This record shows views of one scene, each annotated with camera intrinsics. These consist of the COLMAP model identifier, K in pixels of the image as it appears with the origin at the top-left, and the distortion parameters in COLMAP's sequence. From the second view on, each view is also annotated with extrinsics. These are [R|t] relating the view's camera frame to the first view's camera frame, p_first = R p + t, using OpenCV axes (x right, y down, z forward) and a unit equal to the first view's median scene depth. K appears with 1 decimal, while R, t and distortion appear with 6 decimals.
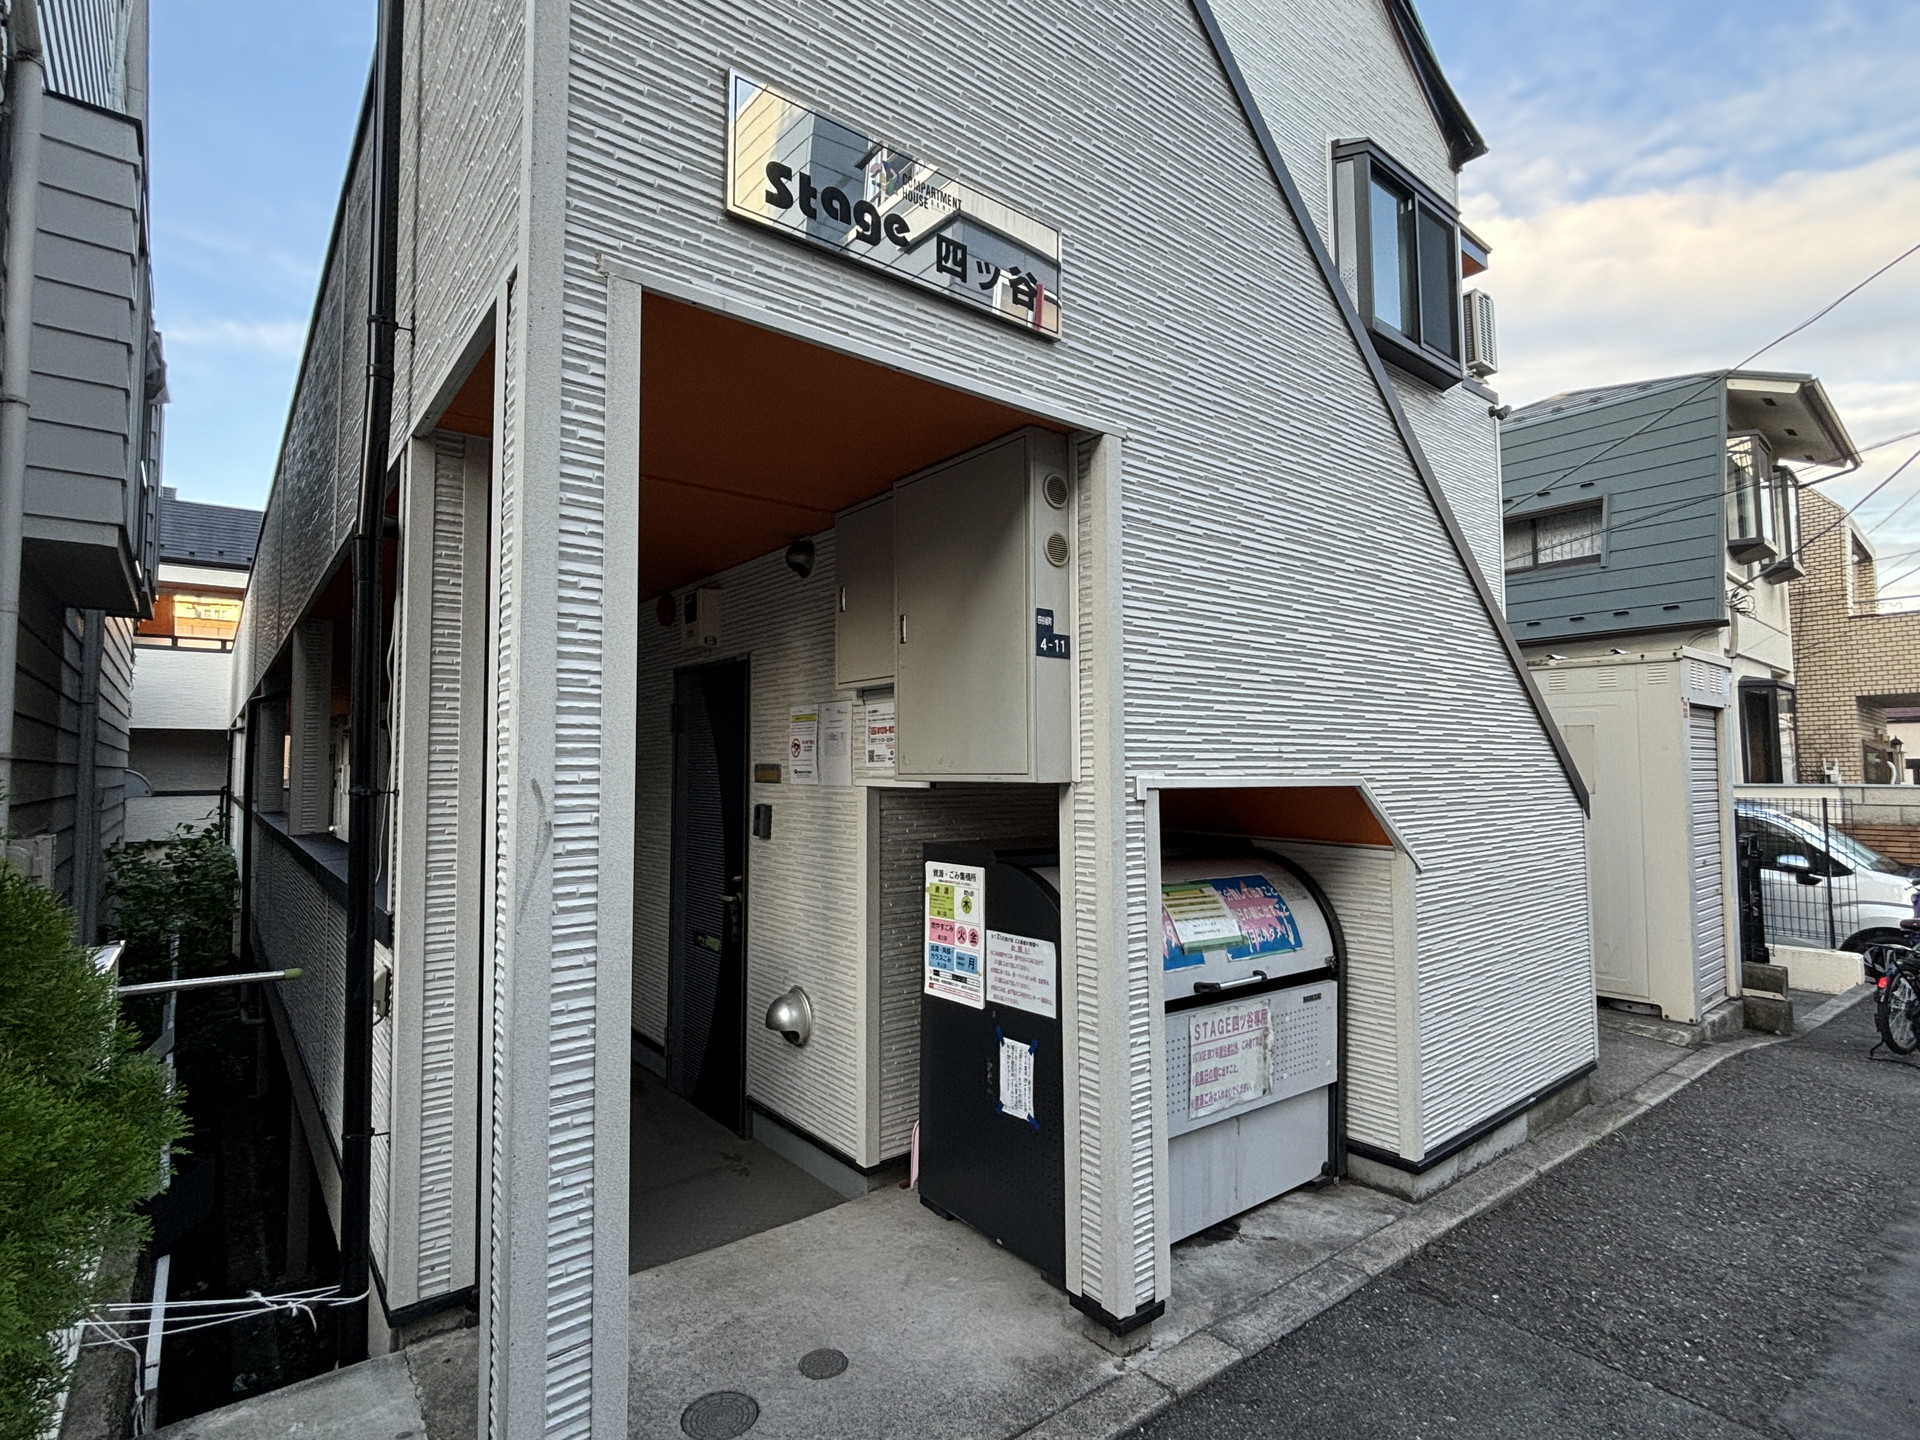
lens RADIAL K [[938.1, 0, 952.0], [0, 938.1, 714.0], [0, 0, 1]] dist [0.000943, -0.000945]
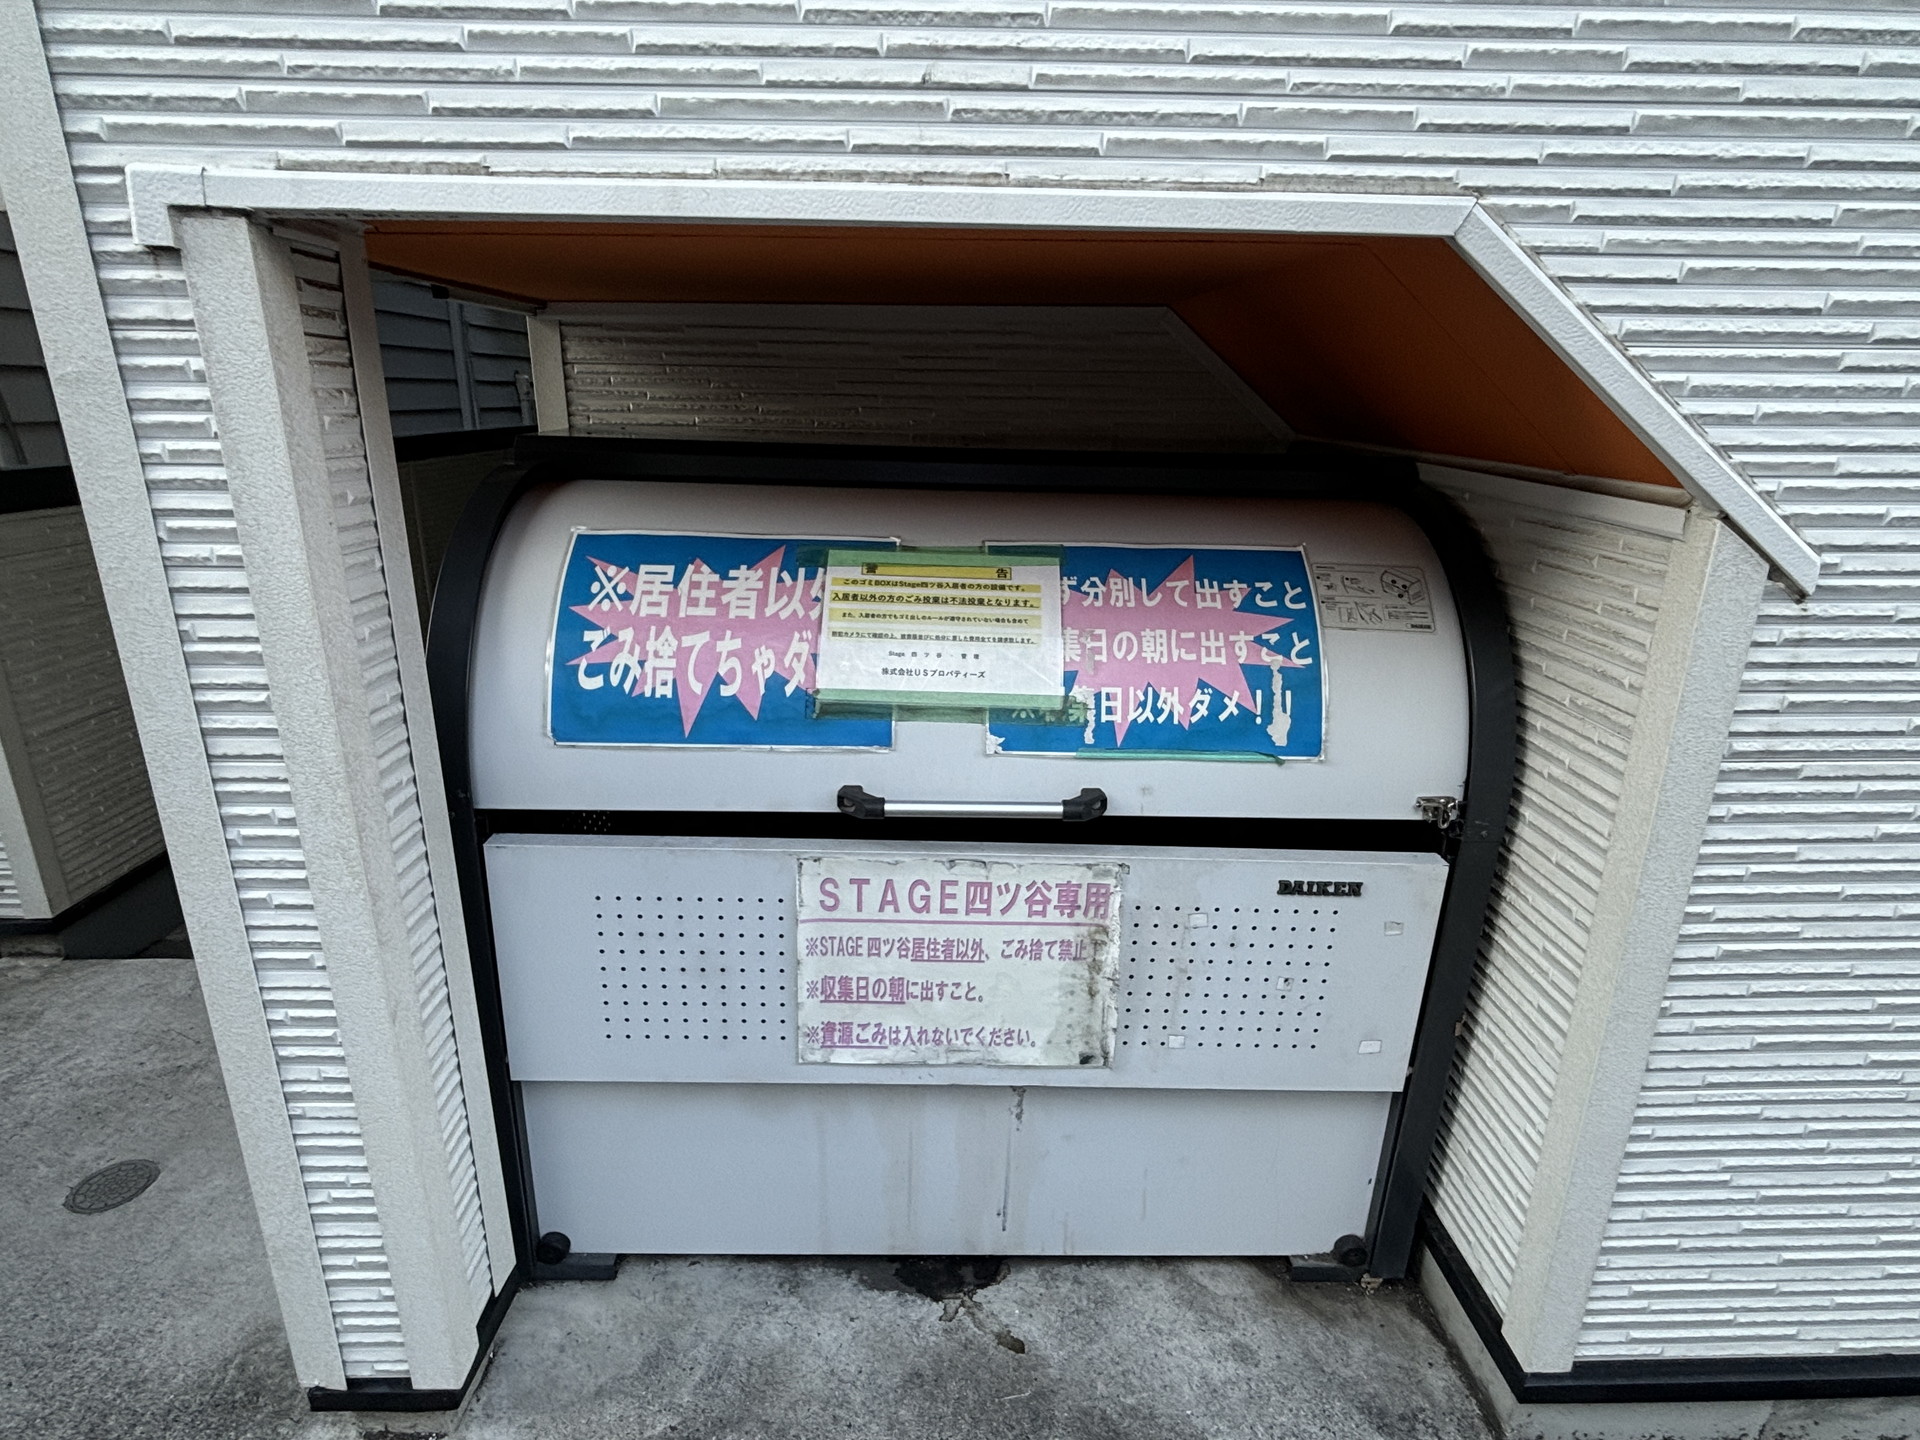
lens RADIAL K [[1022.3, 0, 954.6], [0, 1022.3, 705.3], [0, 0, 1]] dist [0.001353, -0.005592]
pose [[0.802908, 0.184596, -0.566800, 0.544531], [0.021343, 0.941331, 0.336808, 0.107038], [0.595720, -0.282523, 0.751863, 0.709370]]
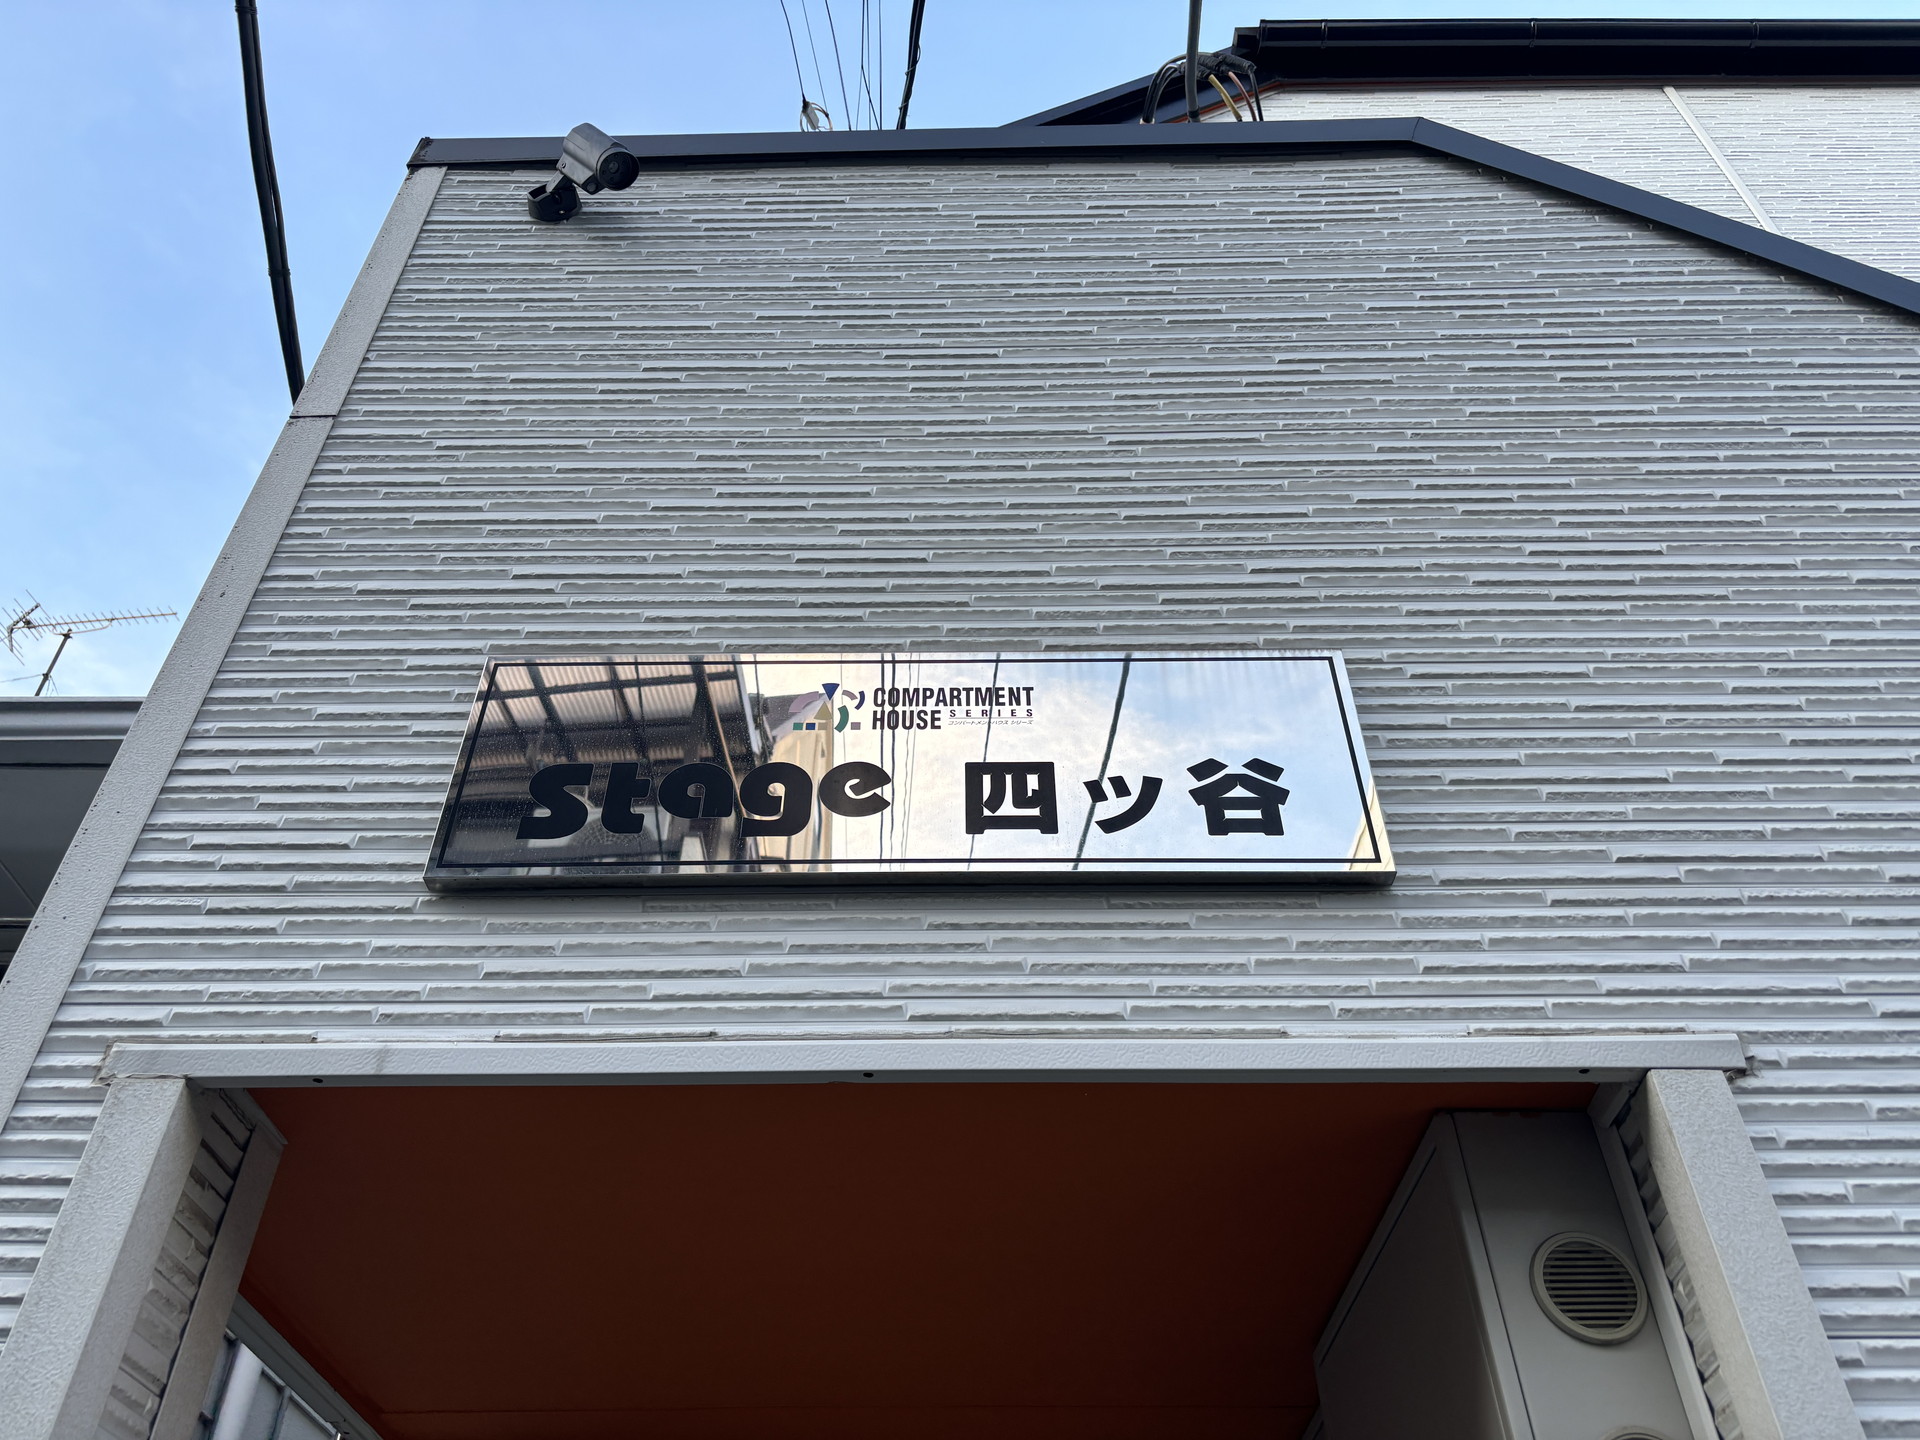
lens RADIAL K [[1450.7, 0, 953.6], [0, 1450.7, 728.5], [0, 0, 1]] dist [0.013694, -0.008006]
pose [[0.784535, -0.414965, -0.460769, 0.210172], [0.037864, 0.773748, -0.632361, -0.070174], [0.618927, 0.478663, 0.622745, 0.403871]]
